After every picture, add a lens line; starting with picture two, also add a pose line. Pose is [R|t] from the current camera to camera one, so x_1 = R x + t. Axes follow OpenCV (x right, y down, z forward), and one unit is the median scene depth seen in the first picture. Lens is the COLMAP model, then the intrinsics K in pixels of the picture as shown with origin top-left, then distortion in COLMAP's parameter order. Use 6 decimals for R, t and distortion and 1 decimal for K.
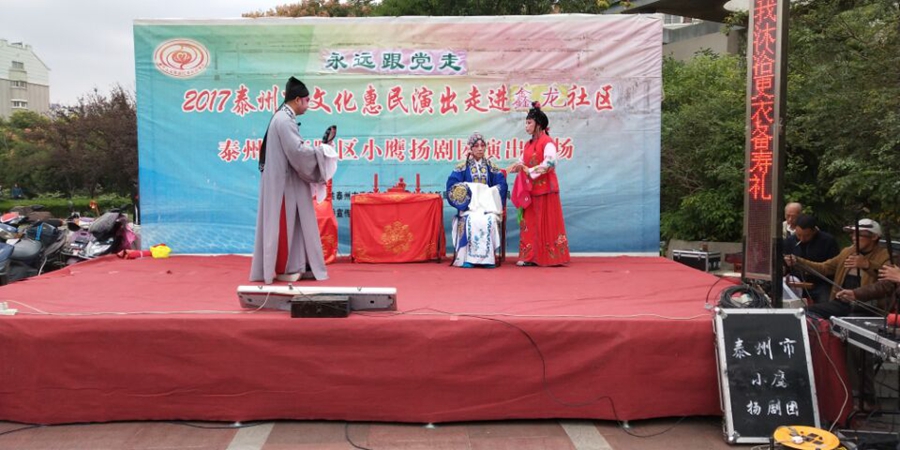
lens RADIAL K [[681.4, 0, 450.0], [0, 681.4, 225.0], [0, 0, 1]] dist [0.003166, 0.040623]
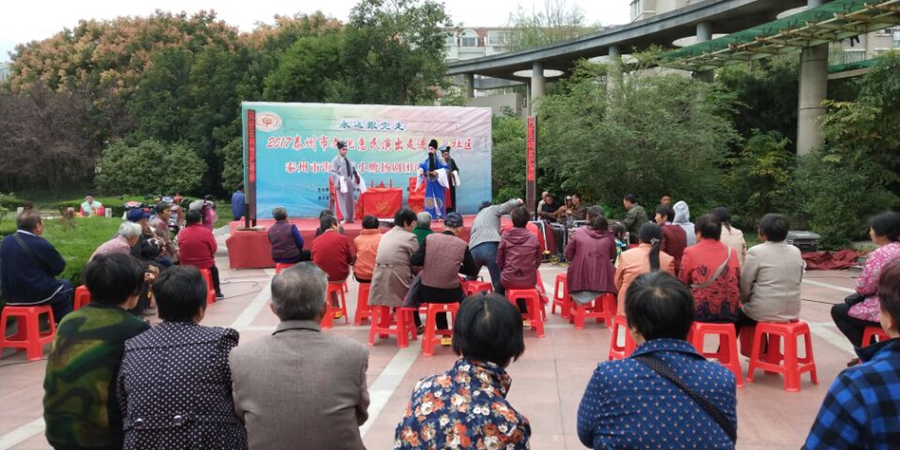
lens RADIAL K [[681.4, 0, 450.0], [0, 681.4, 225.0], [0, 0, 1]] dist [0.003166, 0.040623]
pose [[0.957898, -0.018420, 0.286519, -0.463673], [0.018220, 0.999828, 0.003366, 0.065688], [-0.286531, 0.001996, 0.958069, -1.092827]]
